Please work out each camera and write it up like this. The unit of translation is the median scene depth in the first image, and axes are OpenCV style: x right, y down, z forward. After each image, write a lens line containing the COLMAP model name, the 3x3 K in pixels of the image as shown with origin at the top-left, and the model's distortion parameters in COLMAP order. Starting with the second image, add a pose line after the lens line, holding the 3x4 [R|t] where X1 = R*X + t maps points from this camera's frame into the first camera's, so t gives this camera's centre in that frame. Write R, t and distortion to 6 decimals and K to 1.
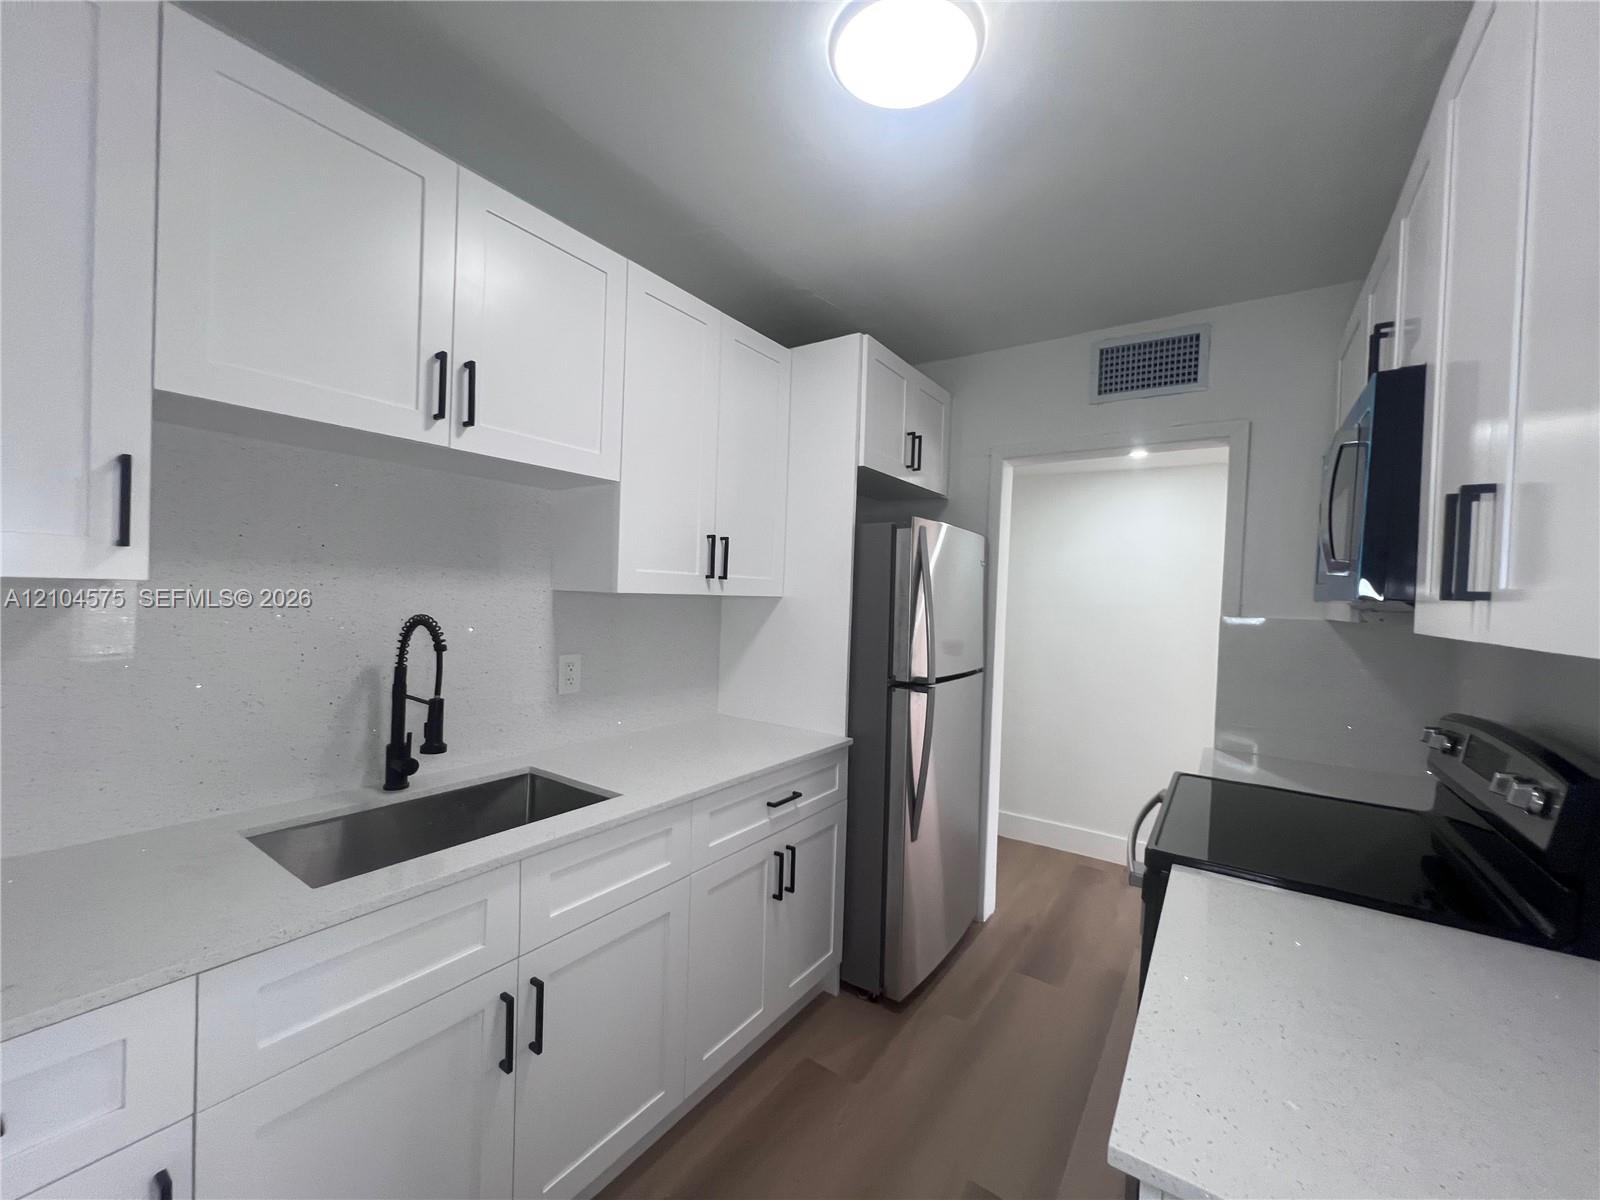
lens RADIAL K [[641.2, 0, 800.8], [0, 641.2, 604.1], [0, 0, 1]] dist [-0.002347, 0.000185]
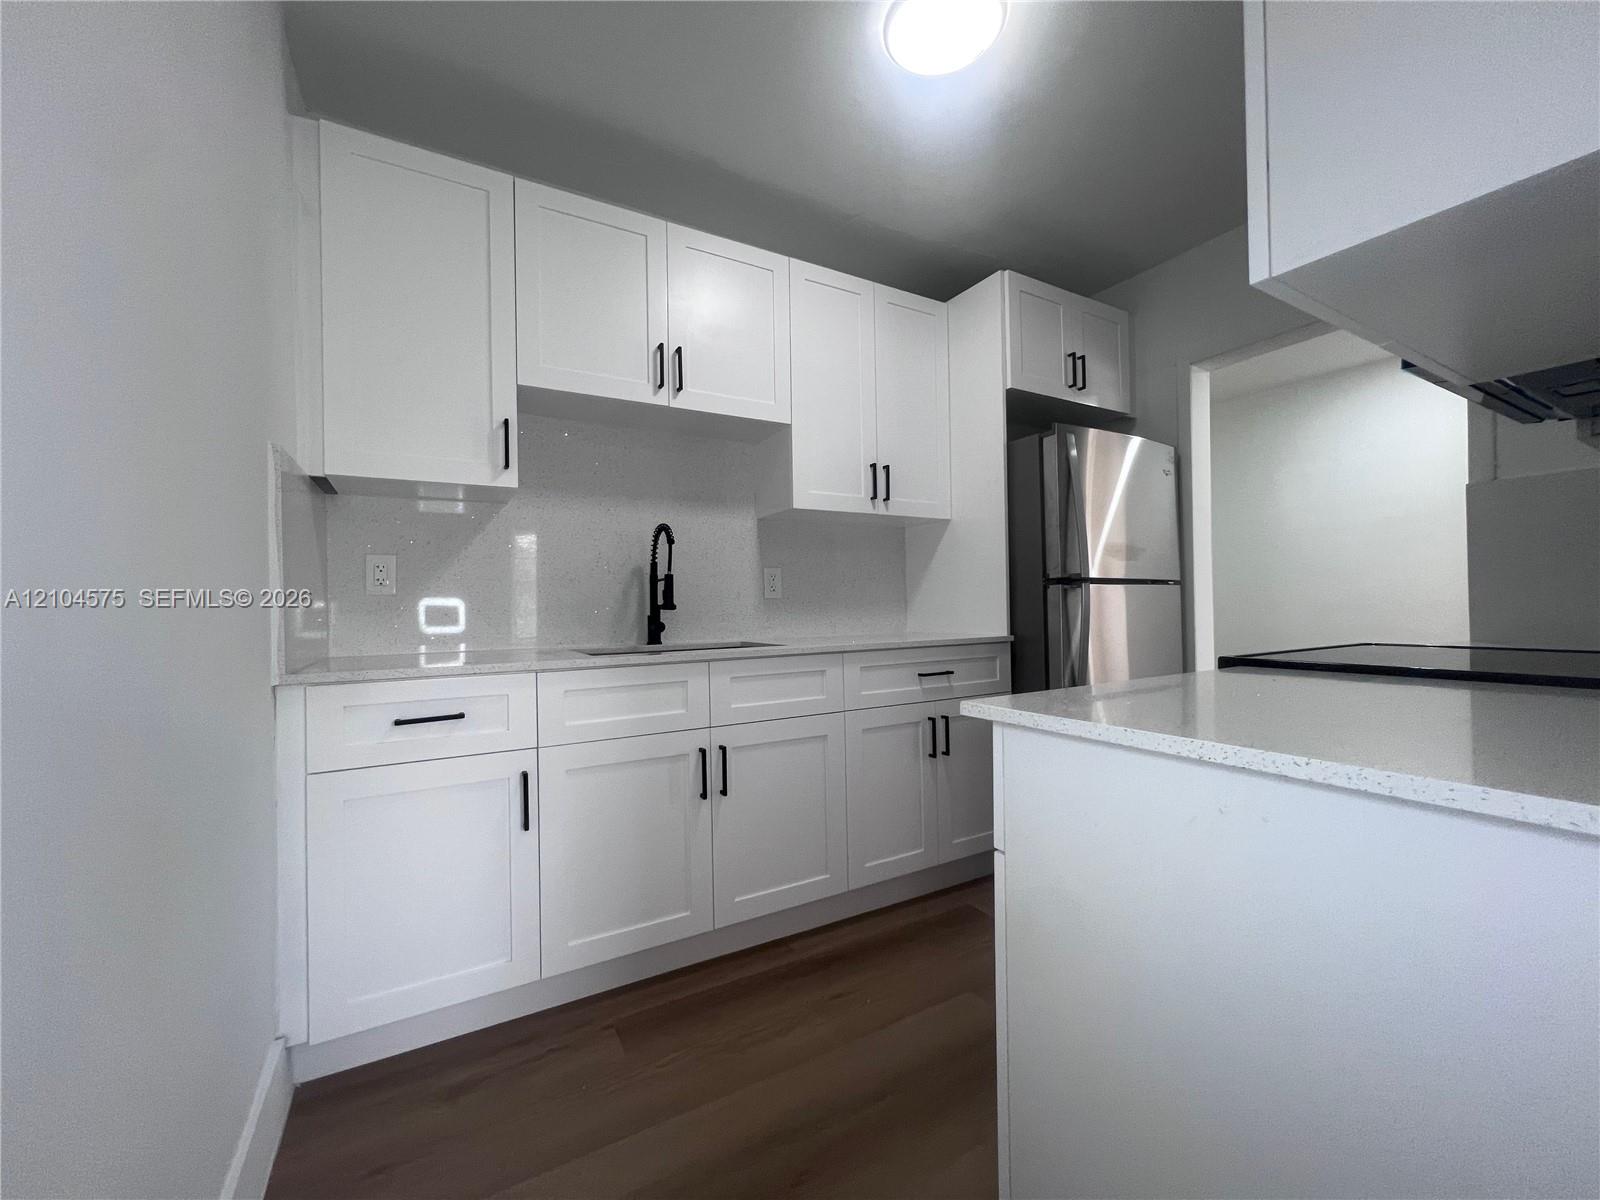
lens RADIAL K [[641.2, 0, 800.8], [0, 641.2, 604.1], [0, 0, 1]] dist [-0.002347, 0.000185]
pose [[0.904342, -0.051047, -0.423745, 0.259678], [0.040483, 0.998605, -0.033900, 0.211373], [0.424884, 0.013503, 0.905147, -0.173223]]
